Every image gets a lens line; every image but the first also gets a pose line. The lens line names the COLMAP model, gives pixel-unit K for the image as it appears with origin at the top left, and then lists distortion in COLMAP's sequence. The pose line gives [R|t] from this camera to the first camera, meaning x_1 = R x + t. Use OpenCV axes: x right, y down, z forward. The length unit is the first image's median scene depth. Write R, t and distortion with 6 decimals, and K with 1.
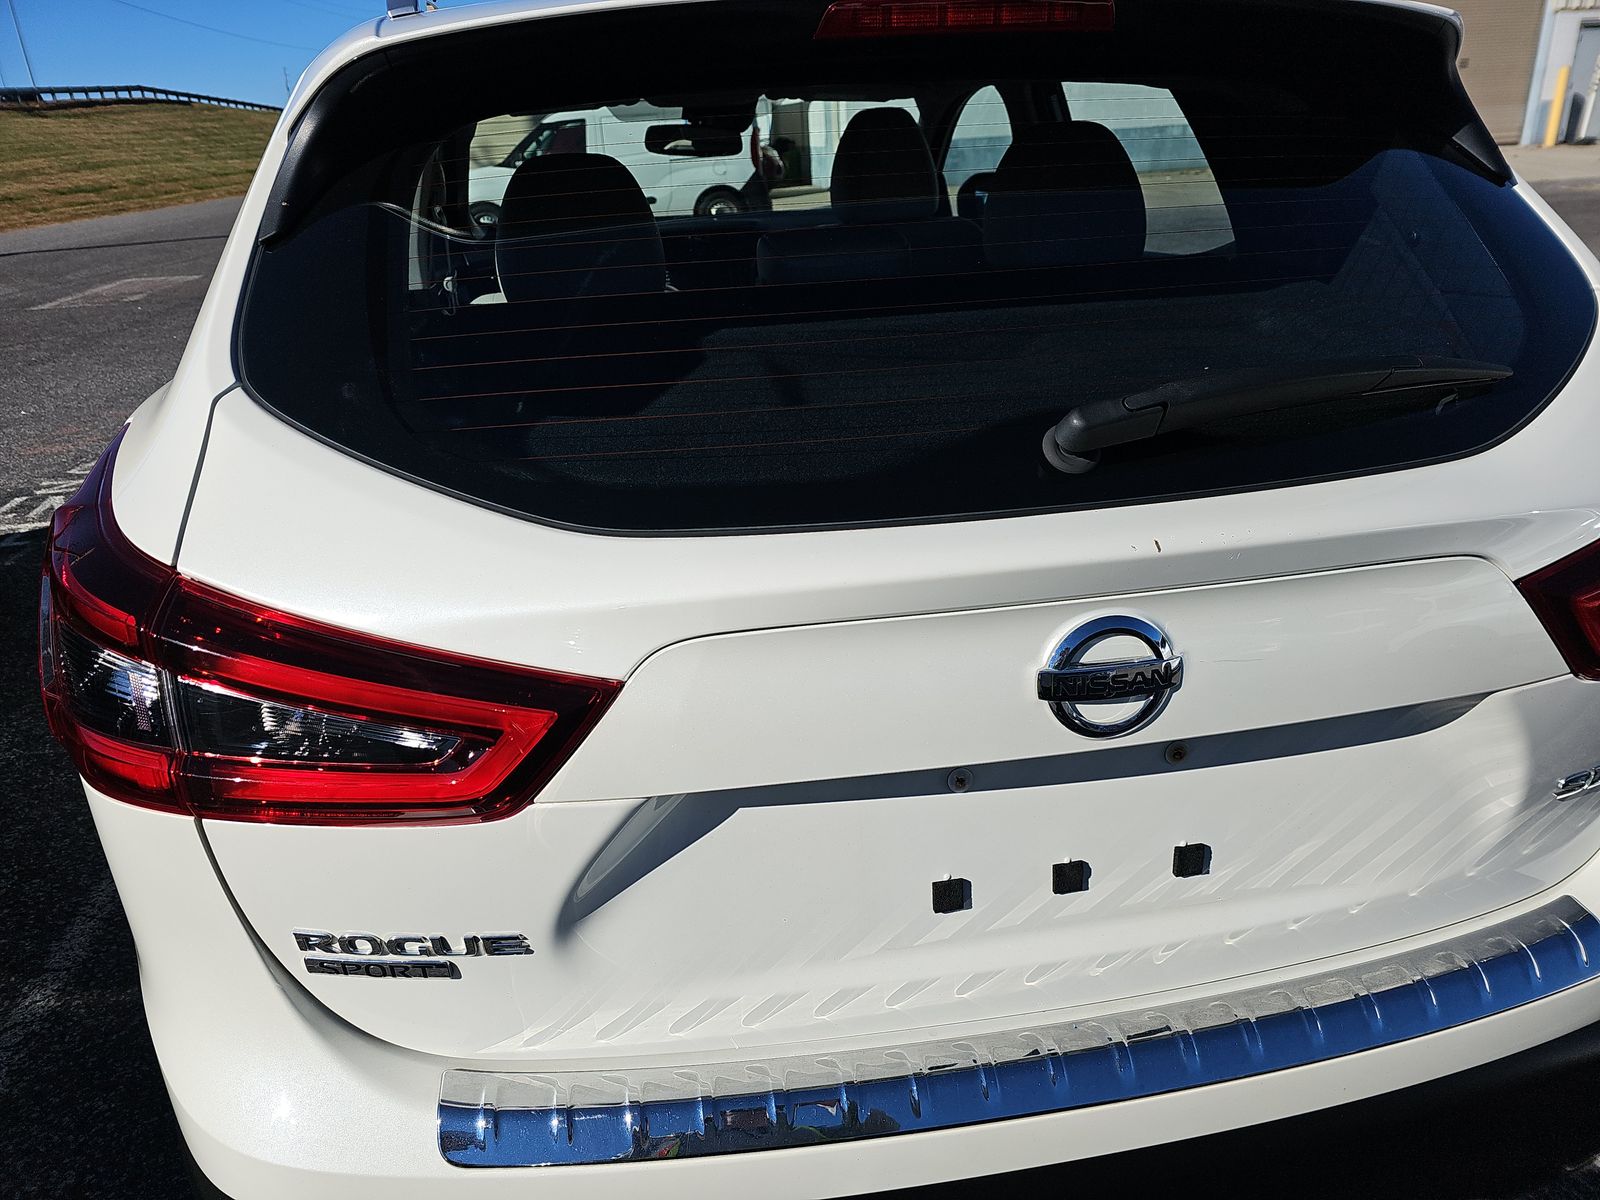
lens RADIAL K [[1018.1, 0, 786.6], [0, 1018.1, 626.0], [0, 0, 1]] dist [0.063423, -0.070895]
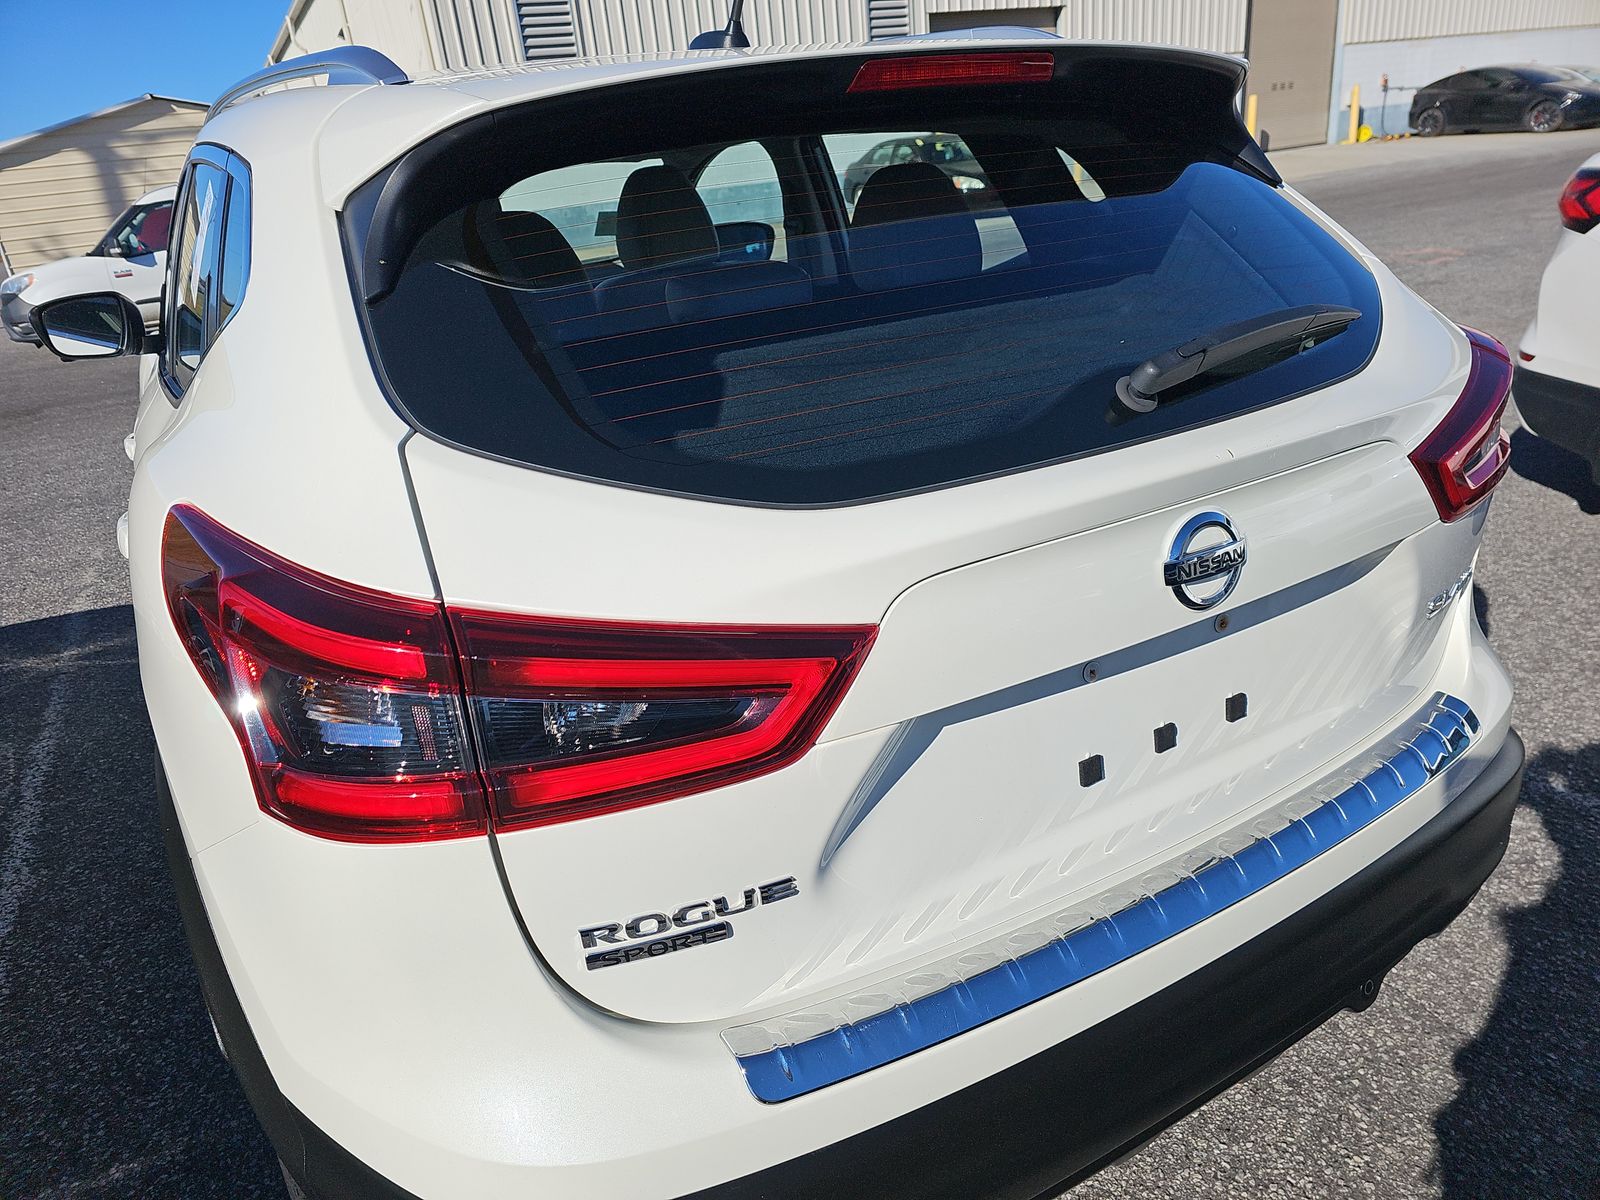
lens RADIAL K [[1018.1, 0, 786.6], [0, 1018.1, 626.0], [0, 0, 1]] dist [0.063423, -0.070895]
pose [[0.939398, -0.172081, 0.296512, -0.537292], [0.186958, 0.982114, -0.022344, 0.056180], [-0.287363, 0.076426, 0.954768, -0.076448]]
